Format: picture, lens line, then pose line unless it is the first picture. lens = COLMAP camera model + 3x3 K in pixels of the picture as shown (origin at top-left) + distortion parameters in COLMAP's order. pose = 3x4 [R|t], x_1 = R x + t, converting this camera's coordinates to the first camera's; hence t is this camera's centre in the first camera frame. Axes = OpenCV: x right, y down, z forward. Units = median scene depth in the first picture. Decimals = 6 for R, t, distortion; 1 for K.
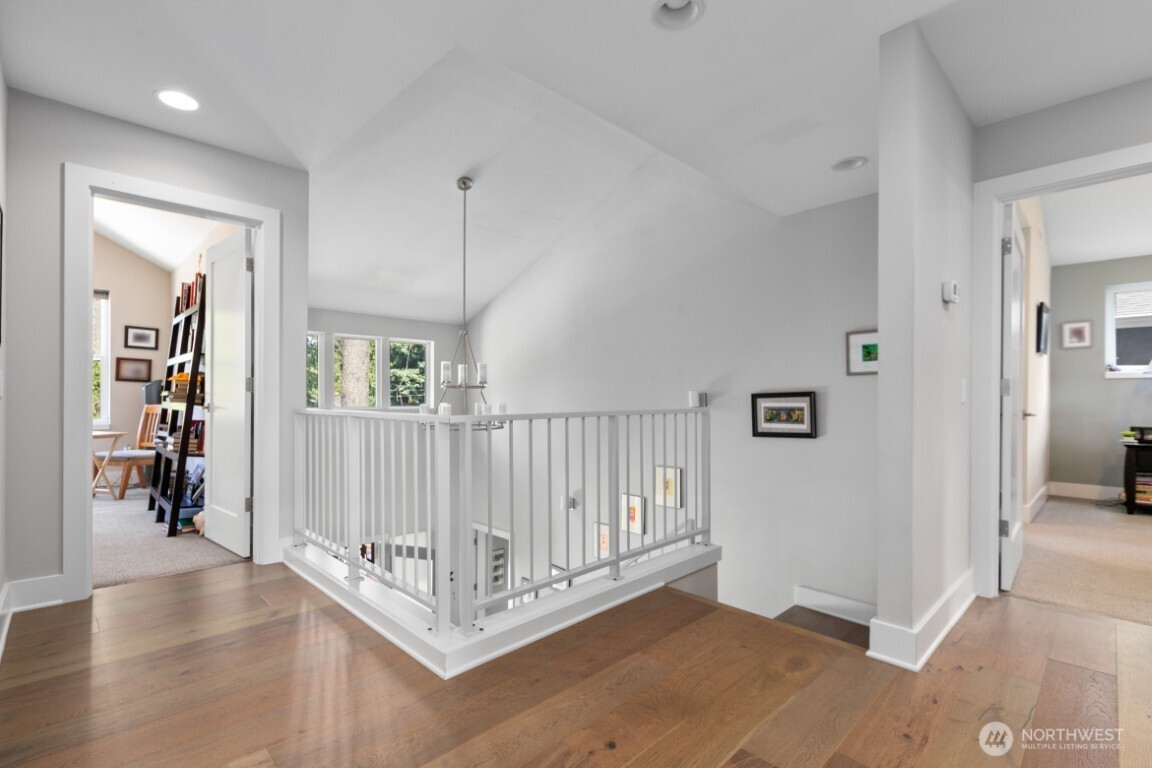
lens RADIAL K [[525.3, 0, 571.7], [0, 525.3, 393.7], [0, 0, 1]] dist [-0.002957, -0.000113]
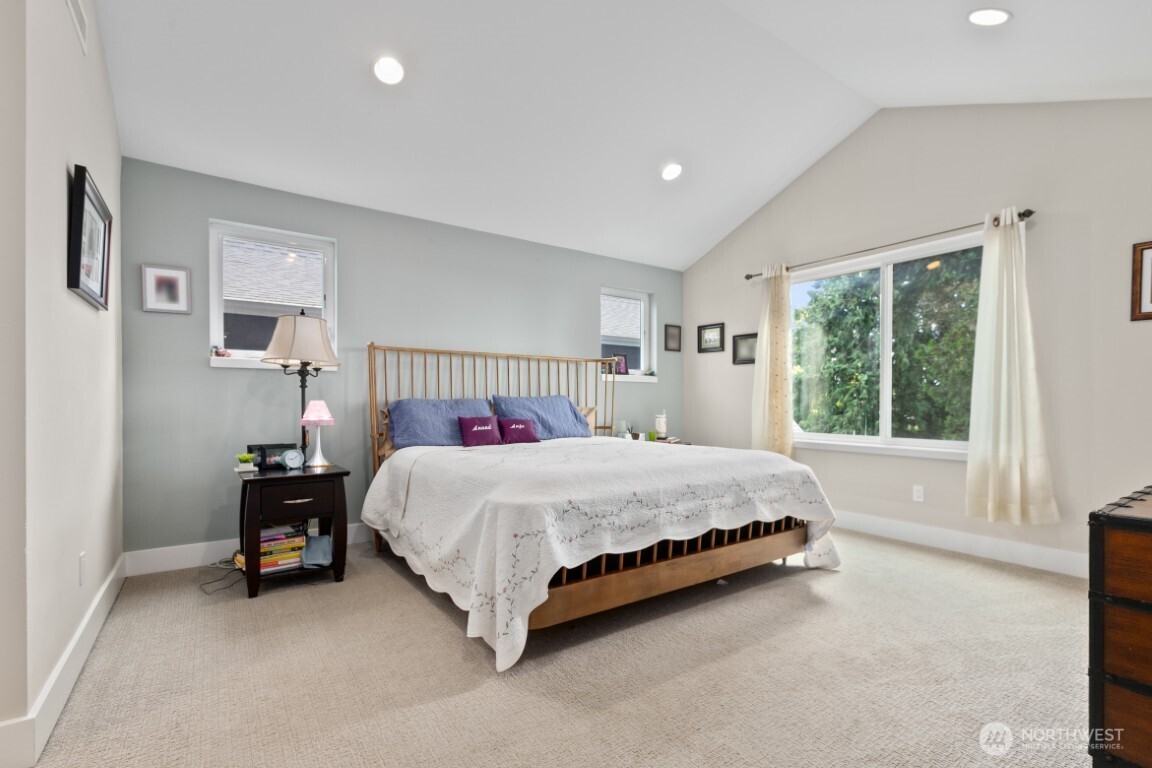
lens RADIAL K [[525.3, 0, 569.8], [0, 525.3, 405.7], [0, 0, 1]] dist [-0.002957, -0.000113]
pose [[0.163432, -0.012051, 0.986481, 0.509632], [0.012418, 0.999871, 0.010157, 0.014740], [-0.986476, 0.010590, 0.163561, 0.513033]]
